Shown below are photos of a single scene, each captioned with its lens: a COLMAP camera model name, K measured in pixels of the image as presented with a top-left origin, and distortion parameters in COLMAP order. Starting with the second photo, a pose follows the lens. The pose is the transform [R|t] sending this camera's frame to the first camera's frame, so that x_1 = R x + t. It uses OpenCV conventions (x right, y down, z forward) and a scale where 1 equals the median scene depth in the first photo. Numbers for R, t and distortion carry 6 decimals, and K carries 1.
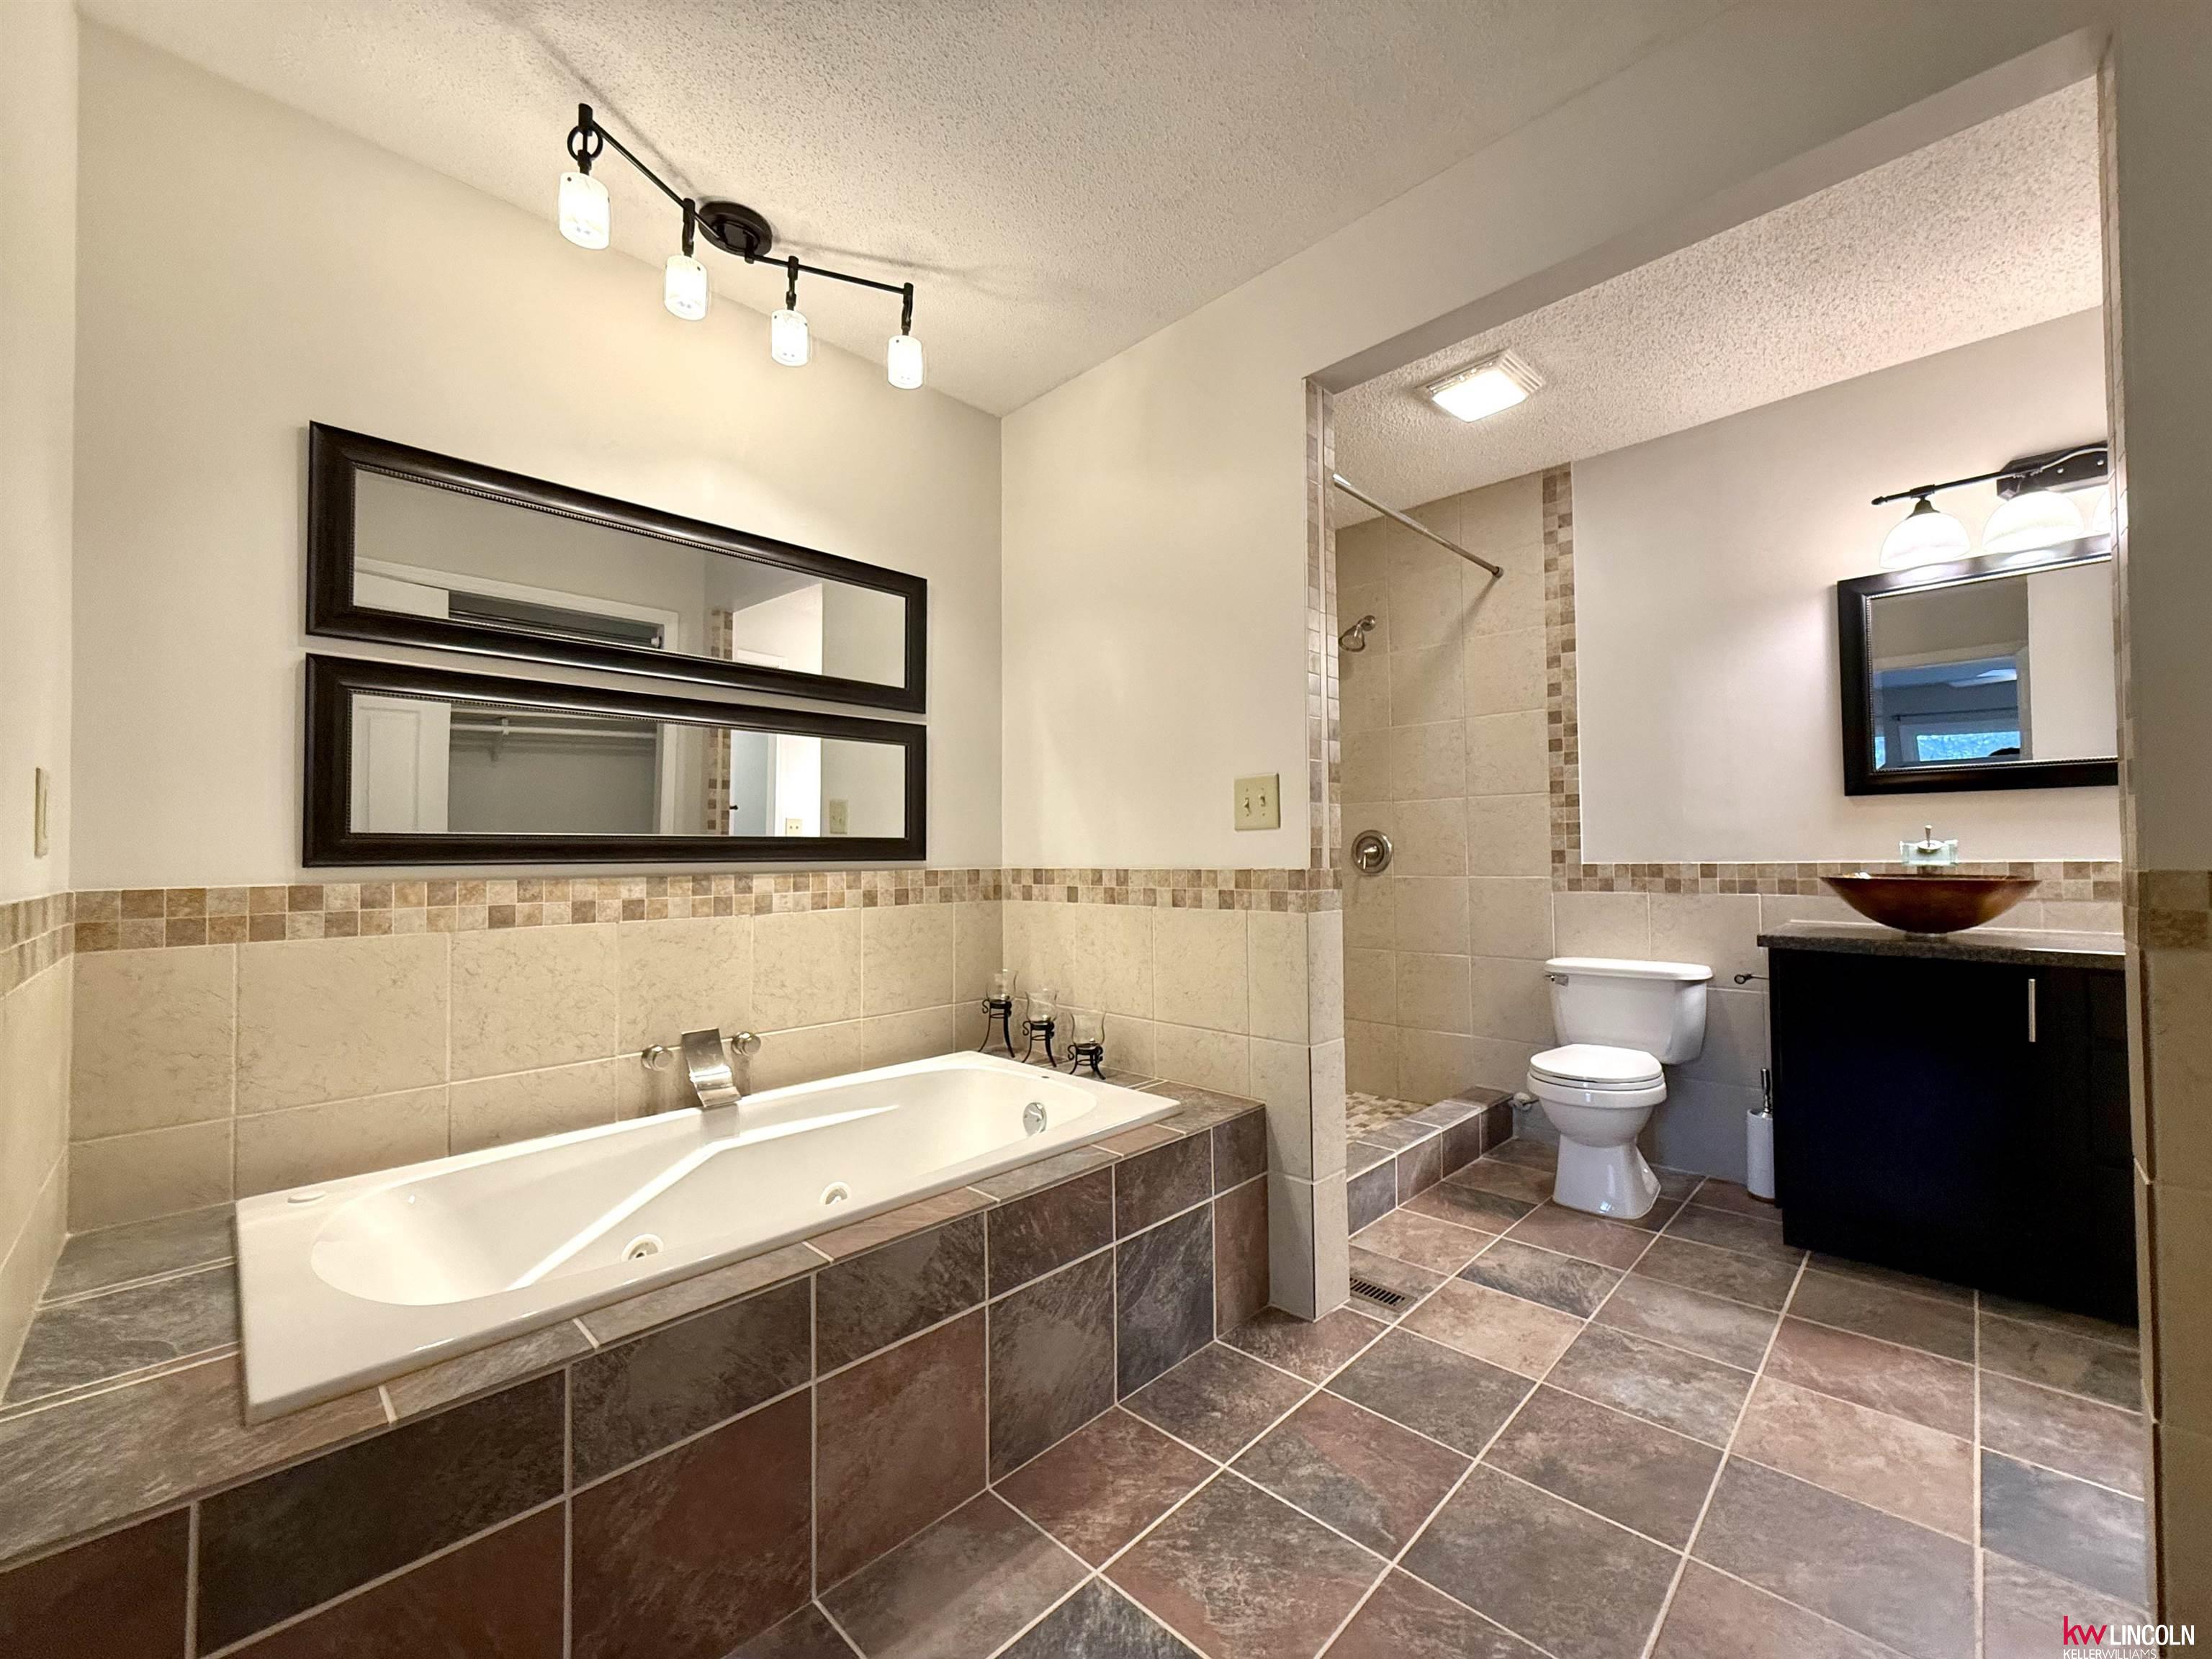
lens RADIAL K [[879.7, 0, 1117.6], [0, 879.7, 831.3], [0, 0, 1]] dist [-0.002528, -0.000336]
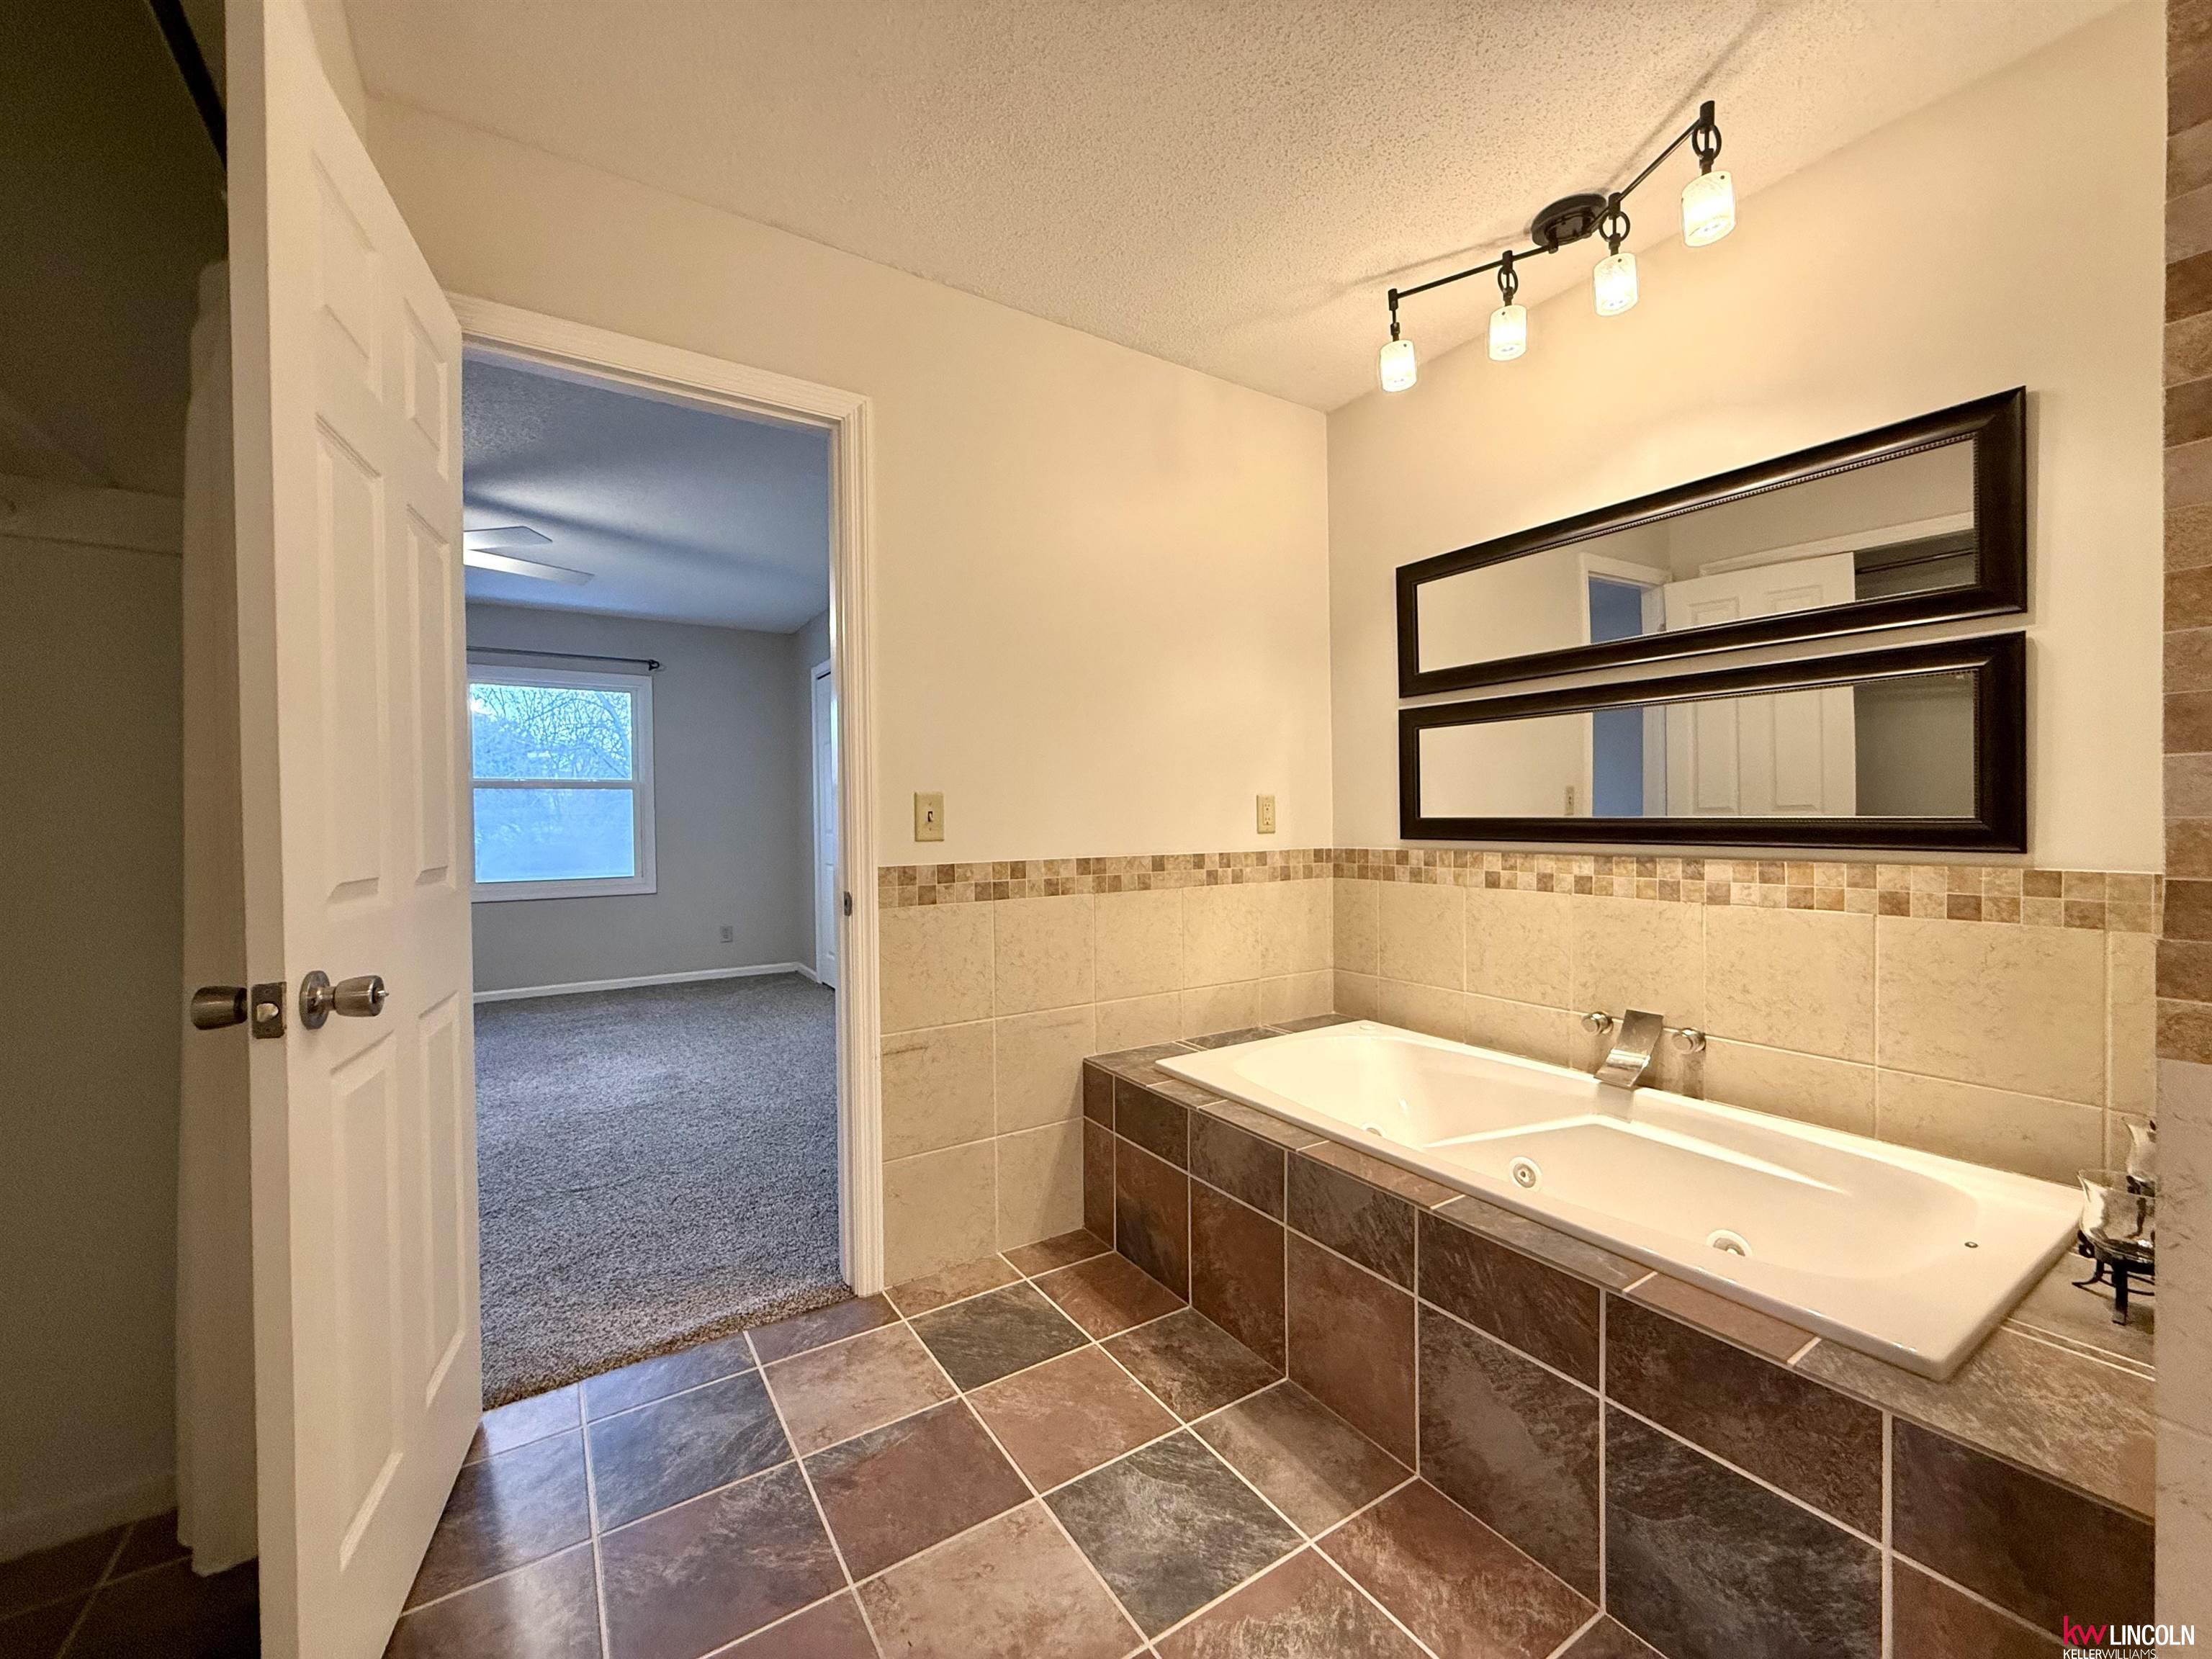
lens RADIAL K [[877.2, 0, 1092.1], [0, 877.2, 830.0], [0, 0, 1]] dist [-0.001947, 0.000031]
pose [[-0.230225, 0.028281, -0.972726, 0.594313], [0.037789, 0.999083, 0.020103, -0.023112], [0.972403, -0.032130, -0.231083, 0.583807]]
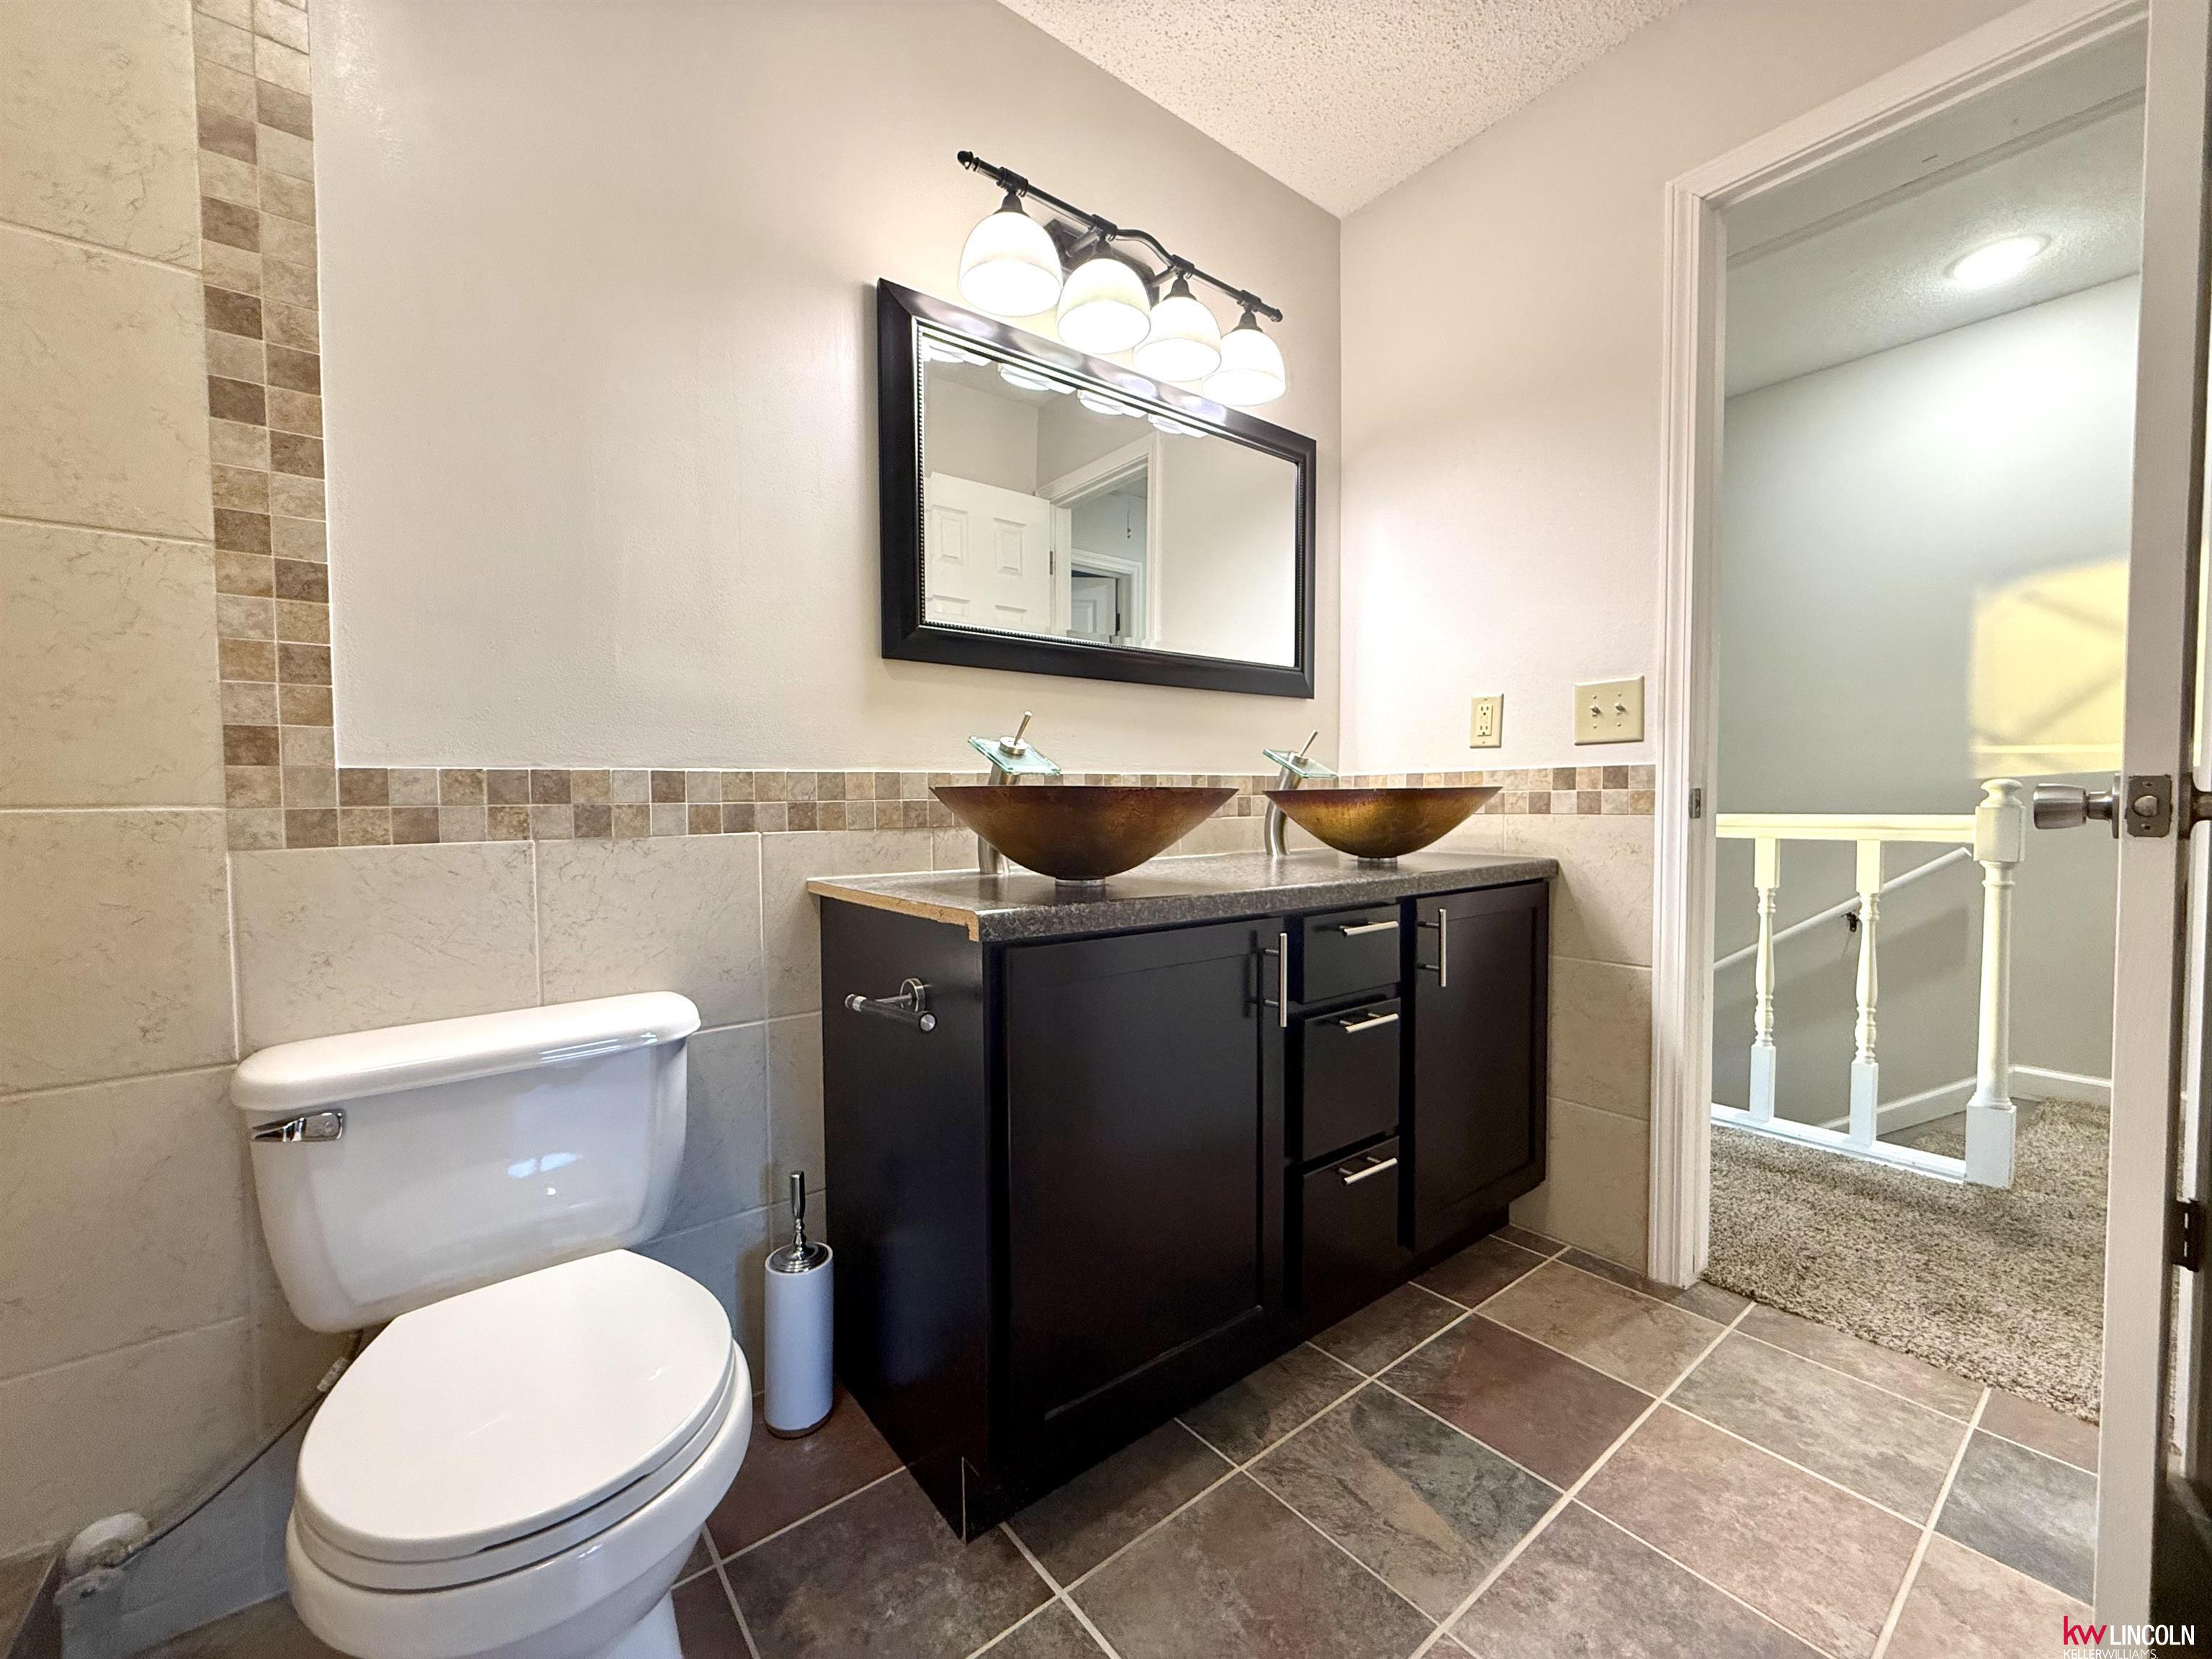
lens RADIAL K [[898.7, 0, 1099.6], [0, 898.7, 821.5], [0, 0, 1]] dist [0.019985, -0.007200]
pose [[0.125026, -0.021643, 0.991917, 0.283852], [-0.024619, 0.999387, 0.024909, 0.057392], [-0.991848, -0.027535, 0.124417, 0.899352]]
